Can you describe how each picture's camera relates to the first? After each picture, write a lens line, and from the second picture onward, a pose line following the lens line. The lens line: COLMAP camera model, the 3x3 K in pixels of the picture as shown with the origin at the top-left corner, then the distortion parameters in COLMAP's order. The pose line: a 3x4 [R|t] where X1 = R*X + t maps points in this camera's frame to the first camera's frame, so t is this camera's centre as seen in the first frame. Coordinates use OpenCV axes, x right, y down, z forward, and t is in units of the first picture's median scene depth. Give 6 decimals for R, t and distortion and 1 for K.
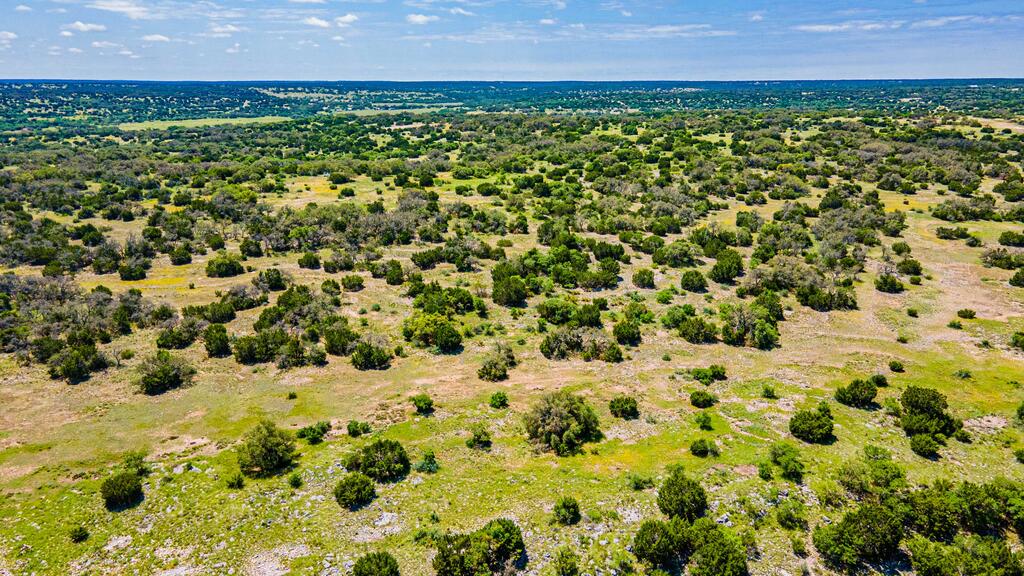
lens RADIAL K [[786.7, 0, 510.6], [0, 786.7, 284.4], [0, 0, 1]] dist [0.071107, -0.003182]
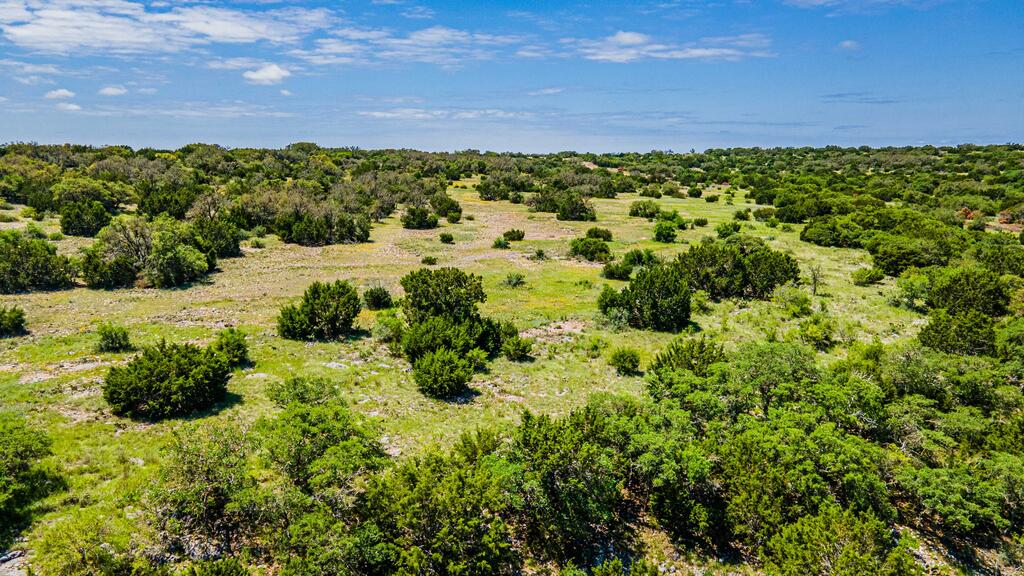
lens RADIAL K [[786.7, 0, 513.4], [0, 786.7, 287.3], [0, 0, 1]] dist [0.071107, -0.003182]
pose [[0.871546, -0.095409, 0.480941, 0.342813], [0.137551, 0.989073, -0.053054, 0.176749], [-0.470624, 0.112393, 0.875146, 0.597938]]
